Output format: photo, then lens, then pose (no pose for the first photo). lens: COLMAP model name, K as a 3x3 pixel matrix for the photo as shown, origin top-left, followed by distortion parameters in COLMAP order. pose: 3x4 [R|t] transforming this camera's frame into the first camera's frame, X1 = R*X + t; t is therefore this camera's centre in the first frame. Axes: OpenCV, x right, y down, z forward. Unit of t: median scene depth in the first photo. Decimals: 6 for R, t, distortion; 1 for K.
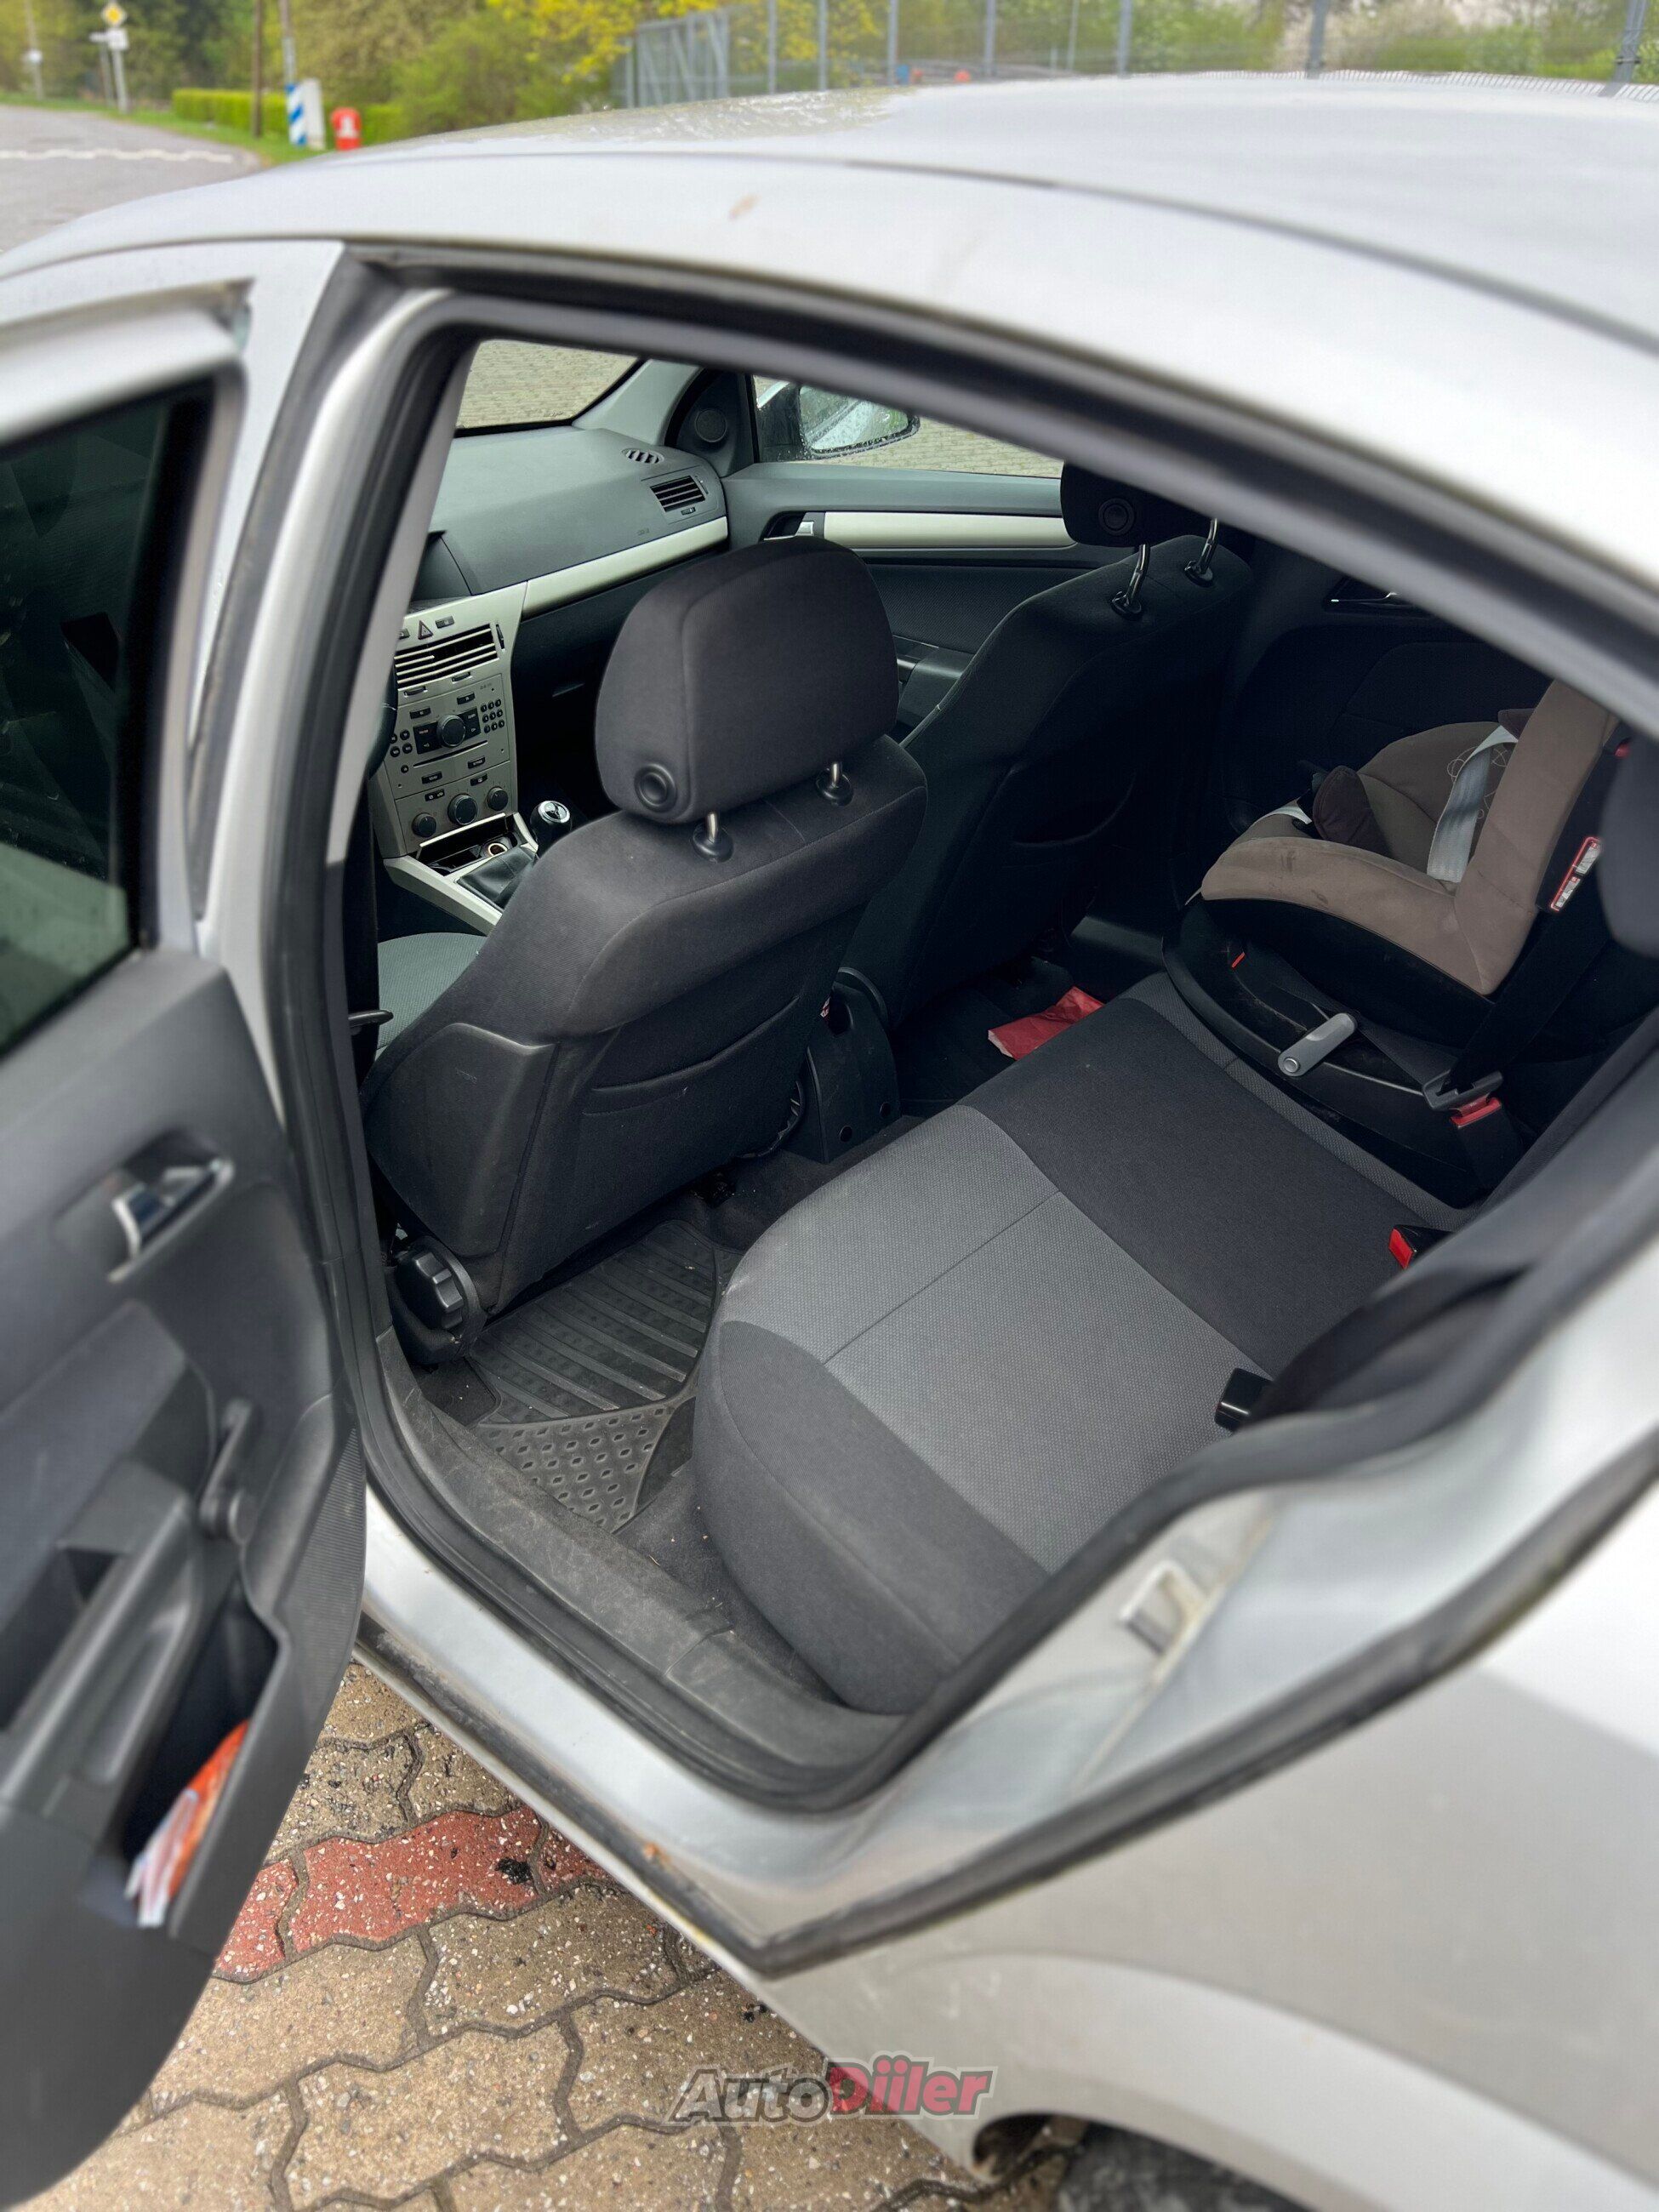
lens RADIAL K [[1681.6, 0, 825.1], [0, 1681.6, 1105.7], [0, 0, 1]] dist [-0.009510, -0.004478]
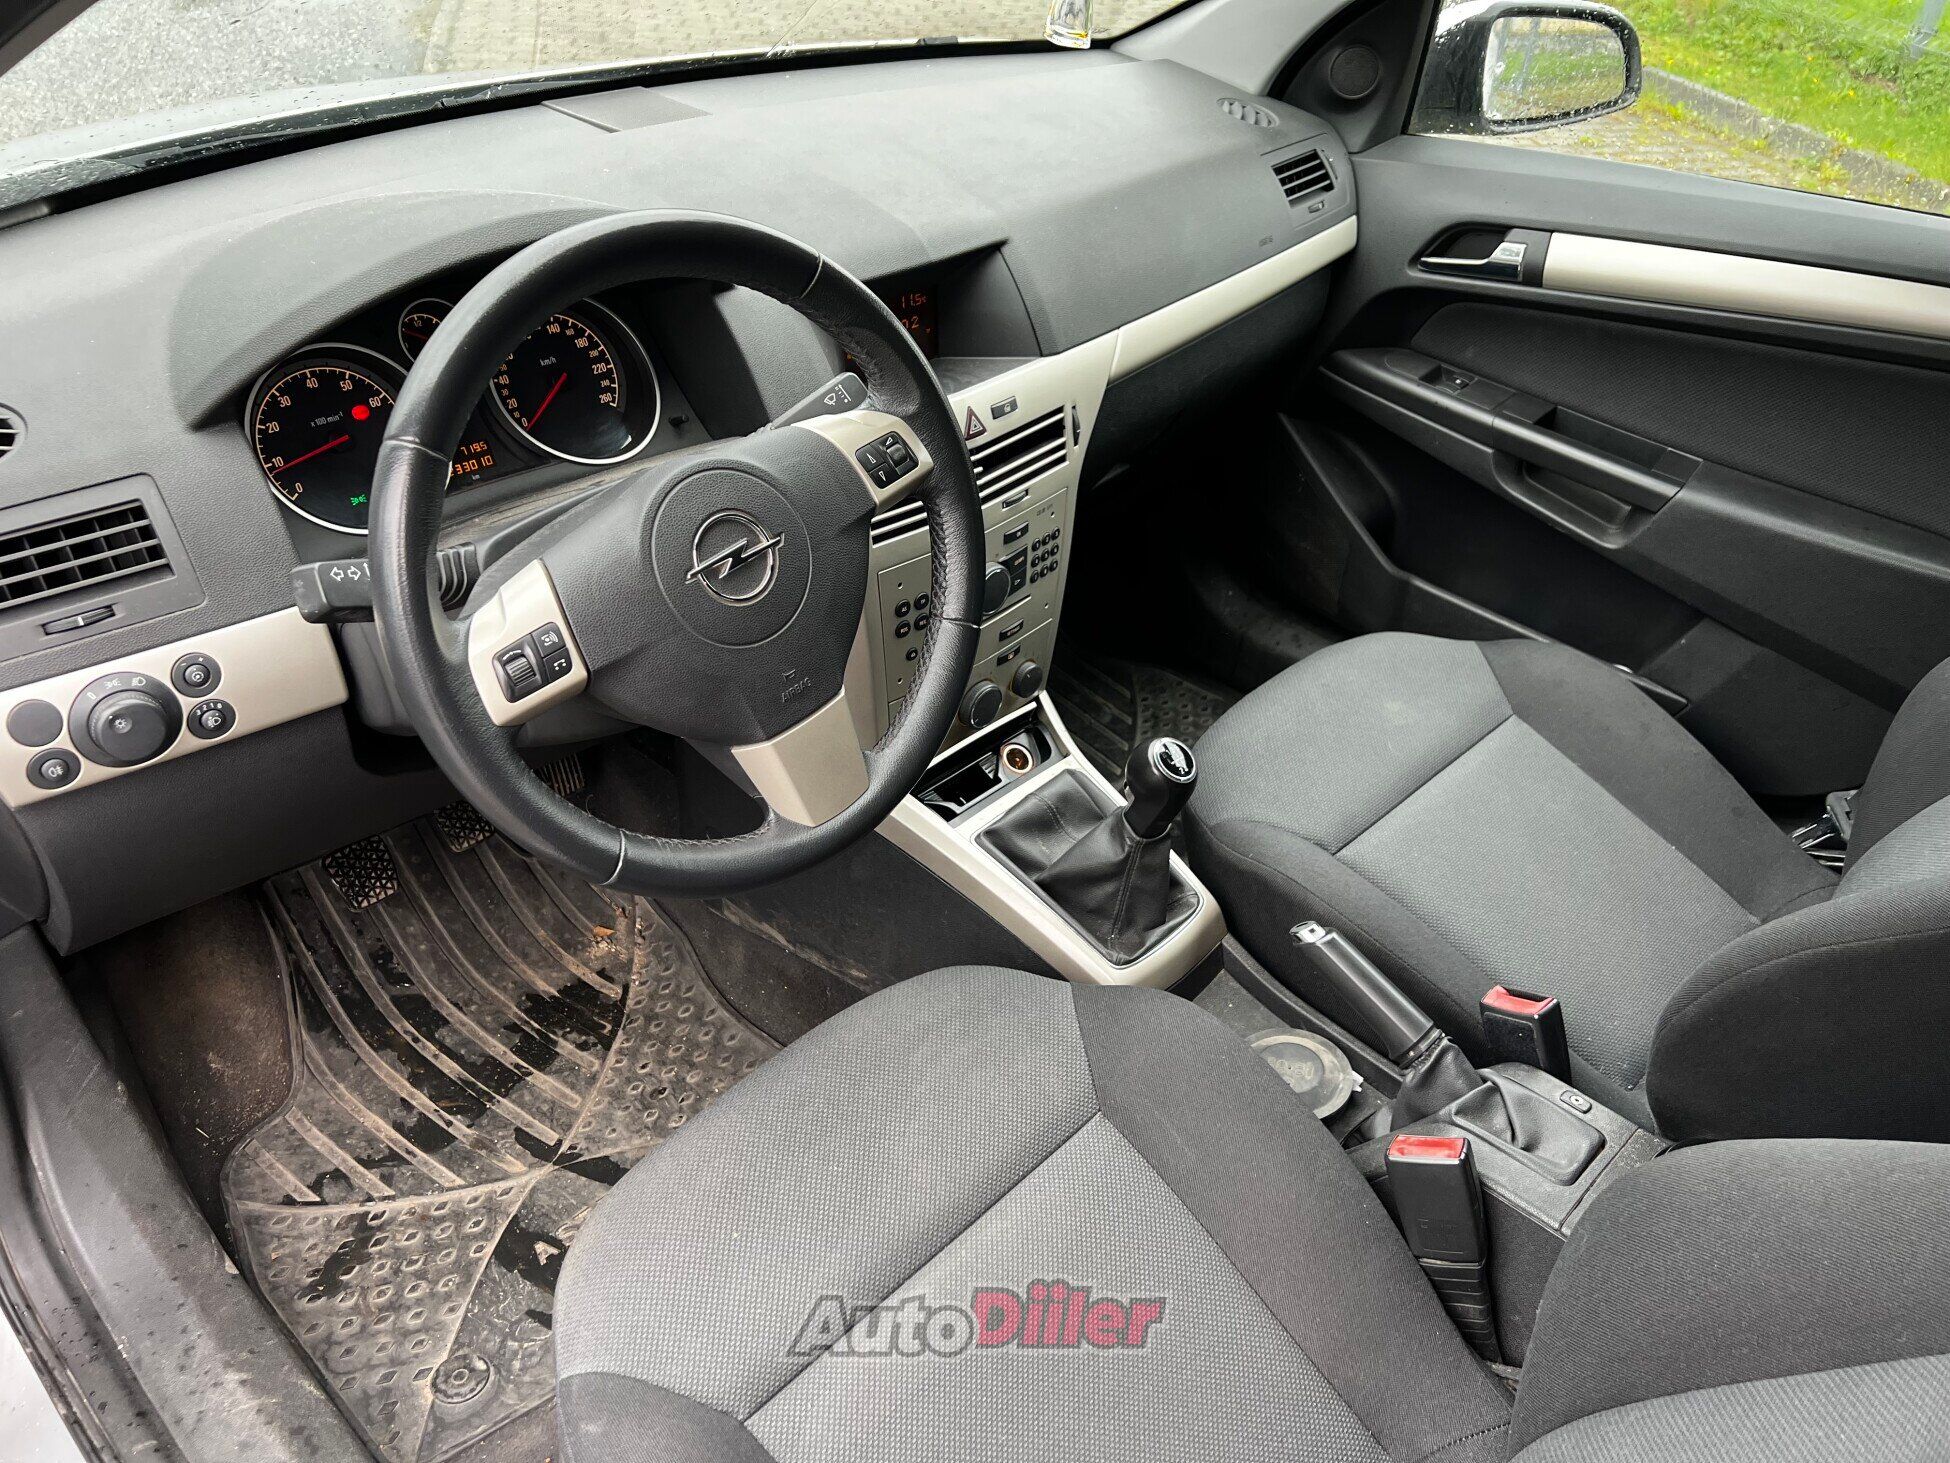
lens RADIAL K [[1482.5, 0, 981.4], [0, 1482.5, 732.5], [0, 0, 1]] dist [-0.009510, -0.004478]
pose [[0.997302, 0.070435, 0.020676, -0.225494], [-0.071599, 0.995481, 0.062375, -0.199797], [-0.016190, -0.063687, 0.997839, 0.472409]]
